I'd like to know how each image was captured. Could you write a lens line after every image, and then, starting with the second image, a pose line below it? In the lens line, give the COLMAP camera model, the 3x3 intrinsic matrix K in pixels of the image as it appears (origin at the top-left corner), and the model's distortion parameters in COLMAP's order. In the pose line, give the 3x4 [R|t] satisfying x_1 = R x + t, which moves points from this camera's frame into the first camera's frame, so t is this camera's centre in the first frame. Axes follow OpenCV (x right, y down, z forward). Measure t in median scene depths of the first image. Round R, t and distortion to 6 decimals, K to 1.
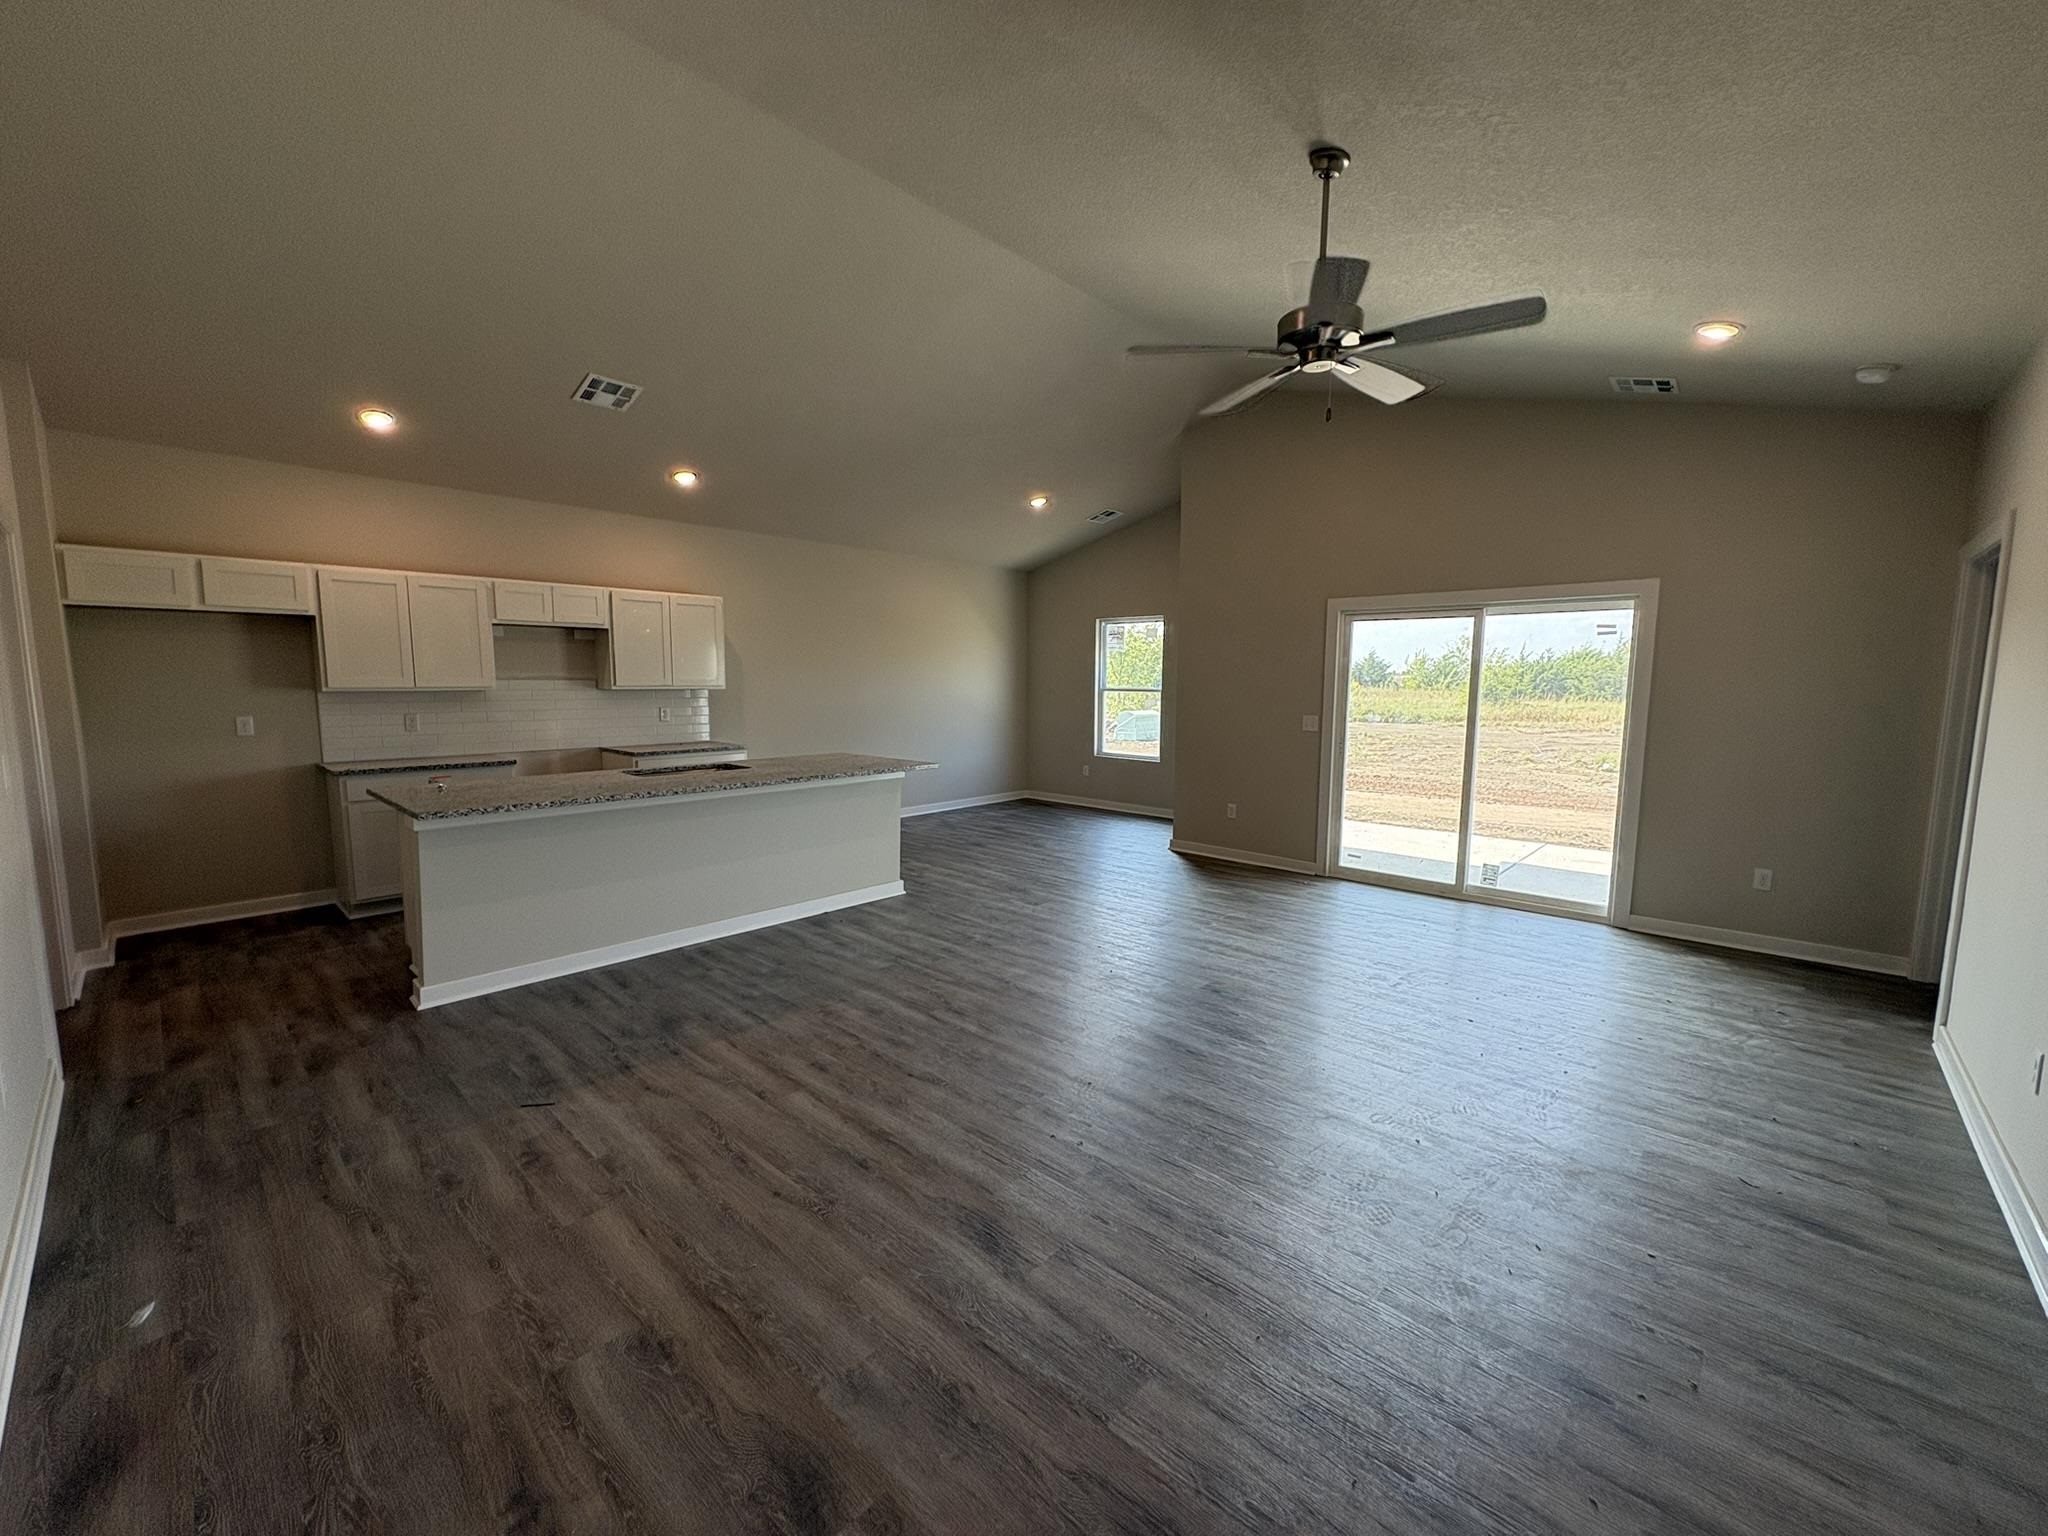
lens RADIAL K [[807.2, 0, 1025.6], [0, 807.2, 768.4], [0, 0, 1]] dist [-0.006436, 0.000361]
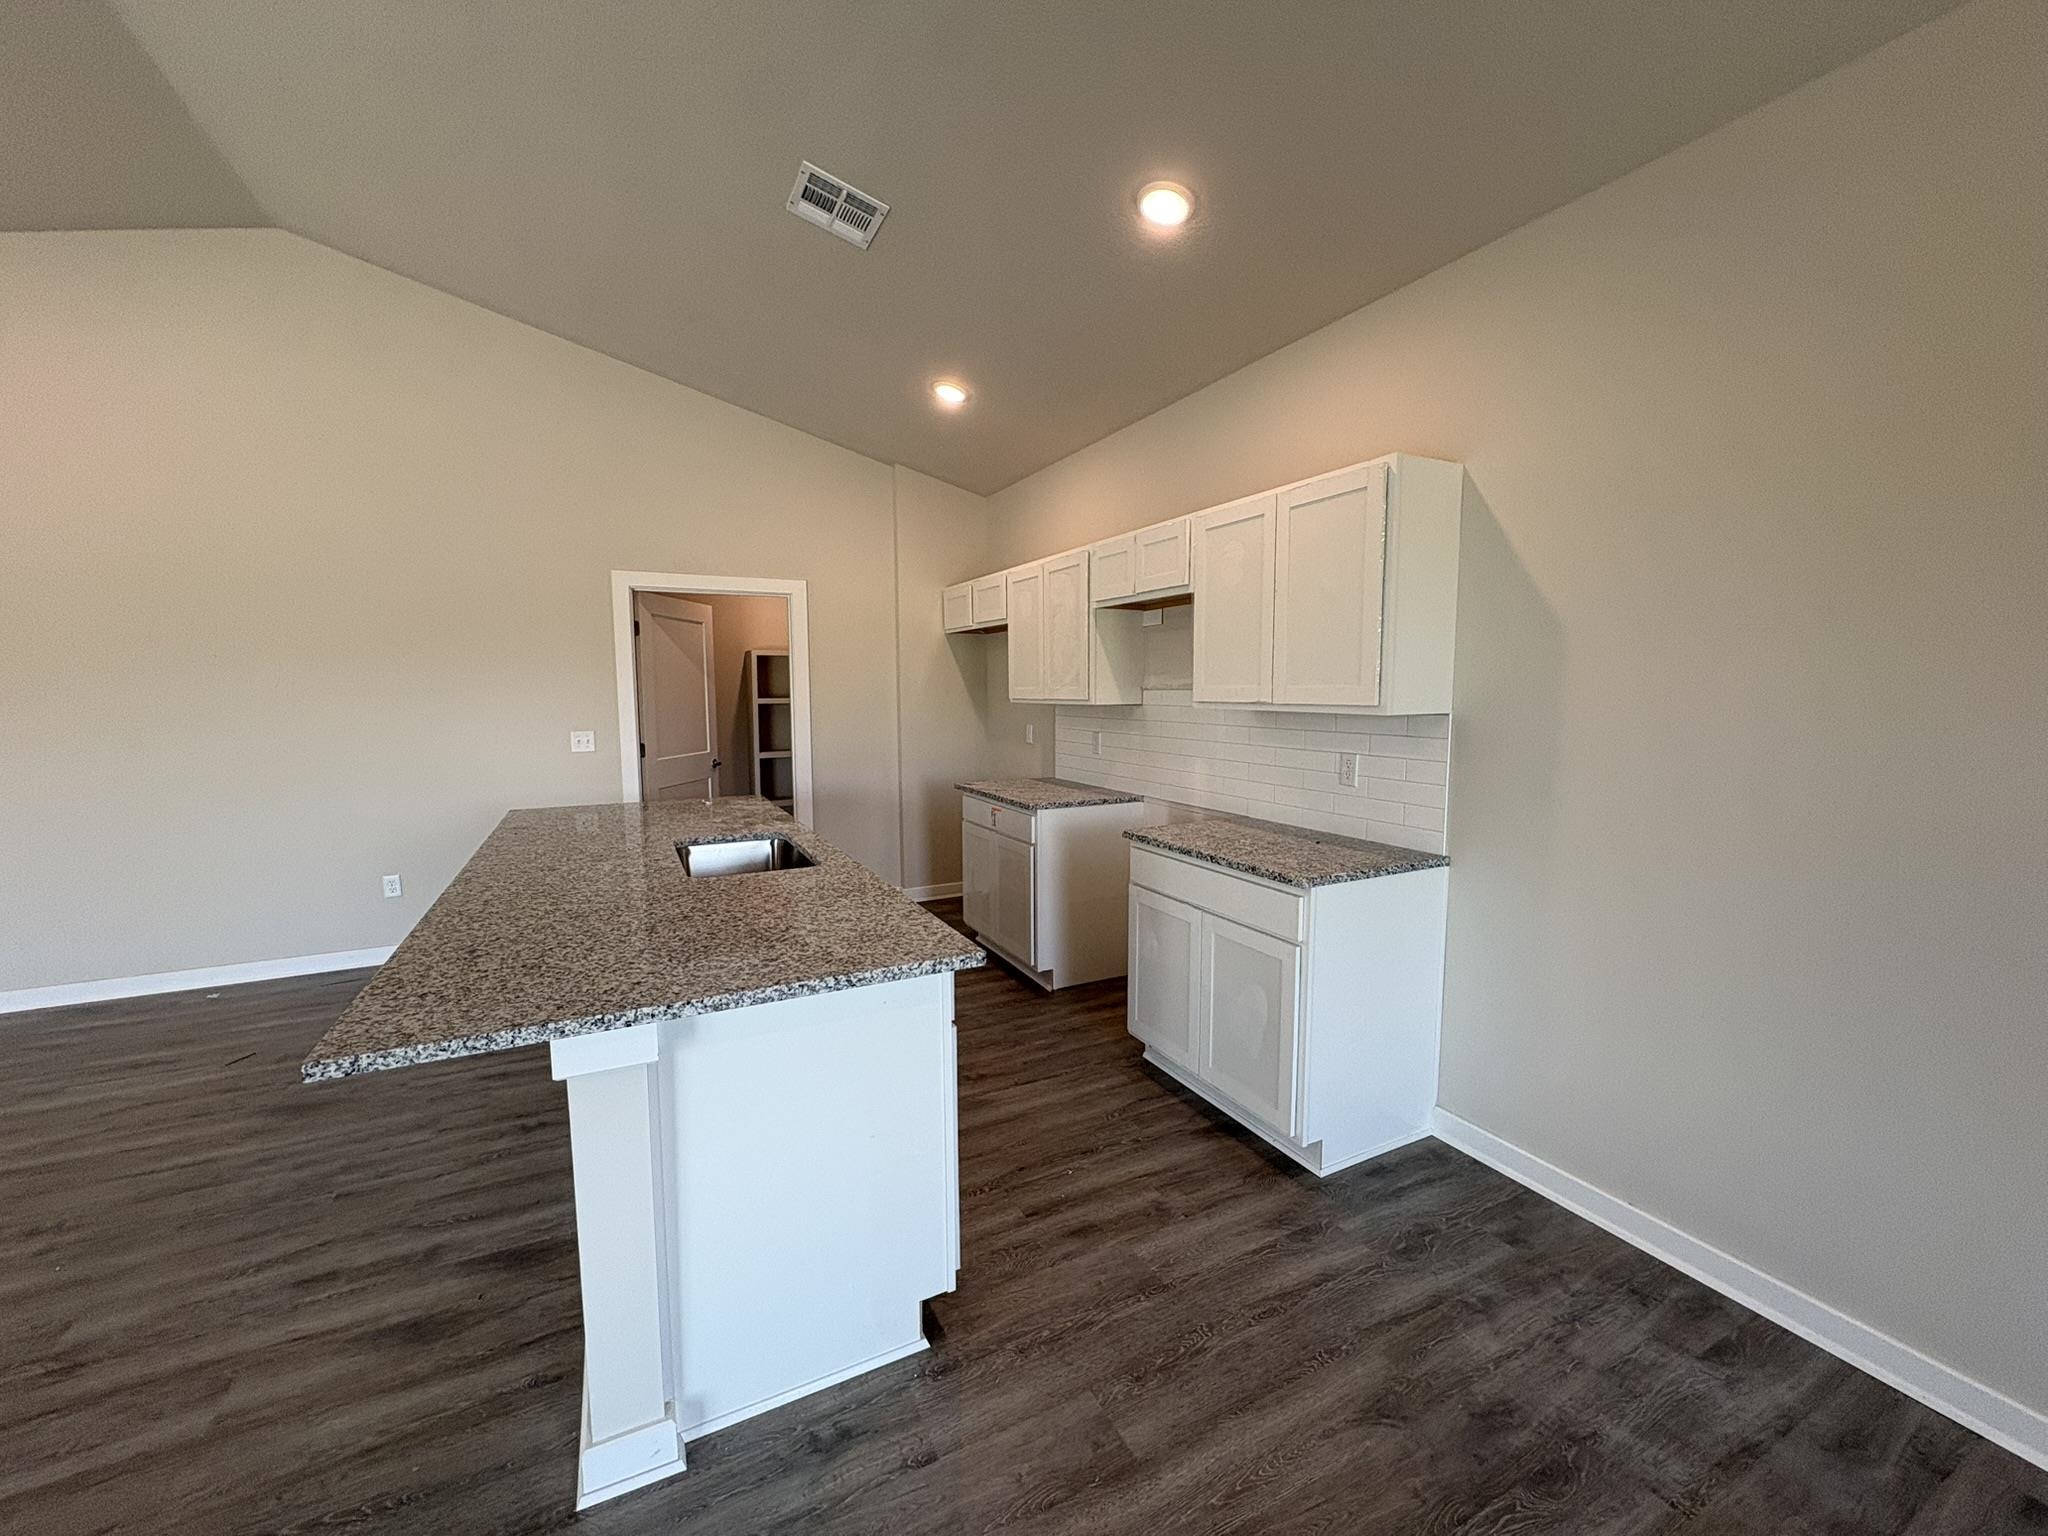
lens RADIAL K [[807.2, 0, 1023.2], [0, 807.2, 758.9], [0, 0, 1]] dist [-0.006436, 0.000361]
pose [[-0.343903, 0.080449, -0.935553, 0.023639], [-0.100088, 0.987507, 0.121709, -0.131245], [0.933656, 0.135494, -0.331555, 1.215249]]
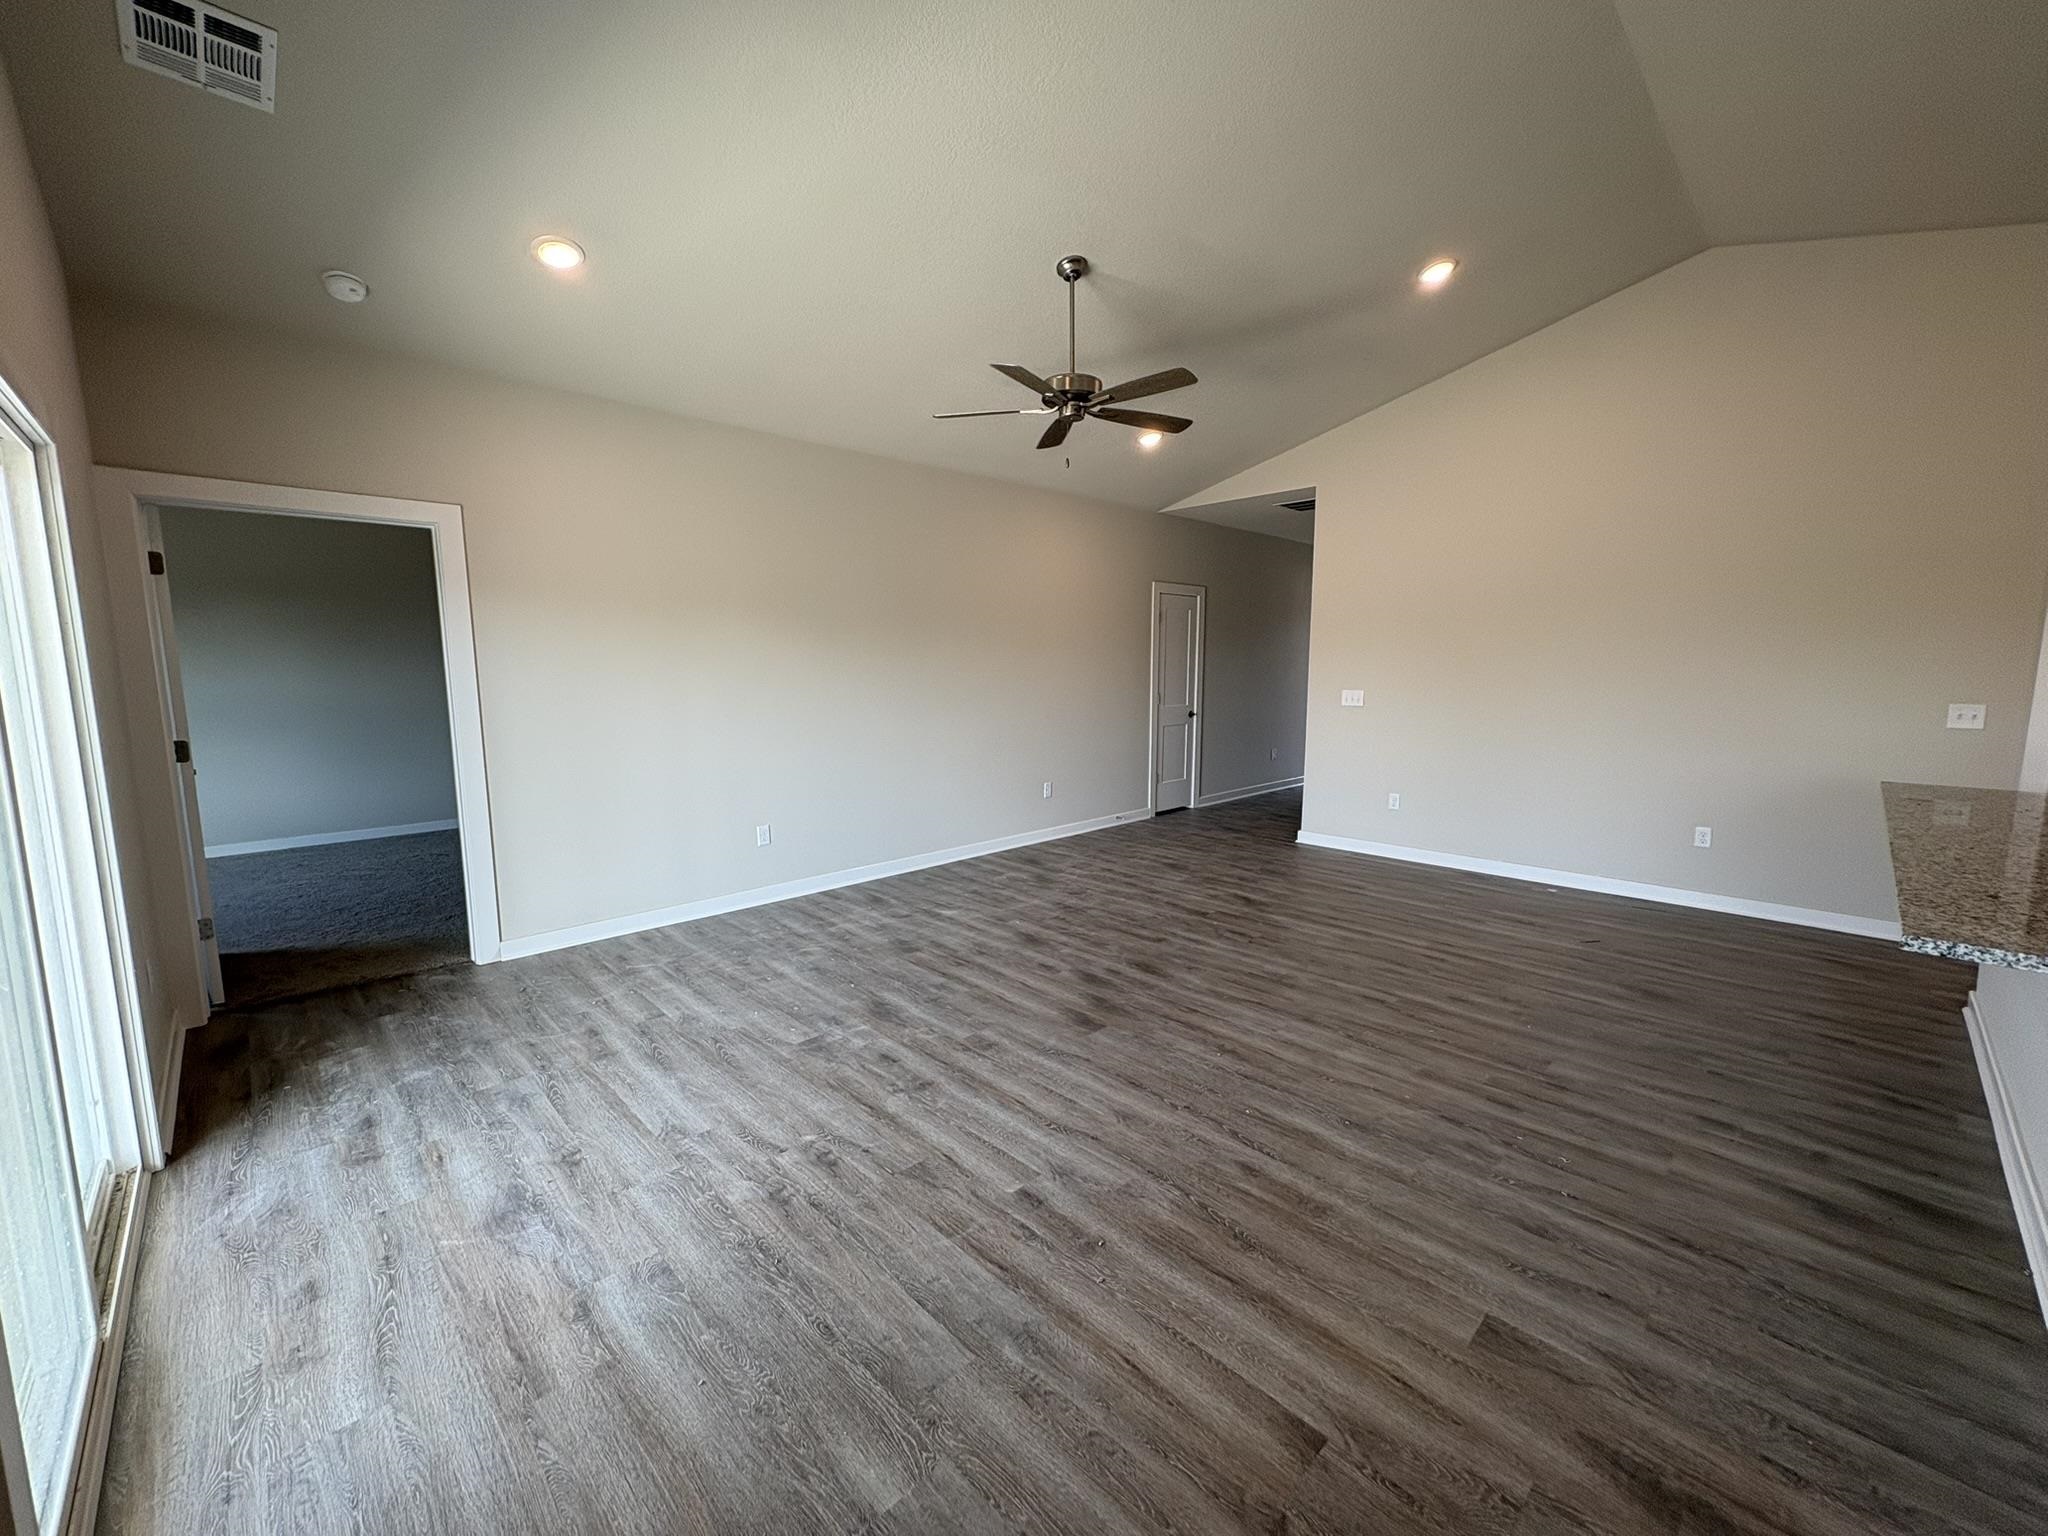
lens RADIAL K [[807.2, 0, 1025.5], [0, 807.2, 770.0], [0, 0, 1]] dist [-0.006436, 0.000361]
pose [[-0.998552, -0.007599, 0.053259, 0.182940], [0.005276, 0.971368, 0.237520, -0.126914], [-0.053539, 0.237457, -0.969921, 1.244470]]
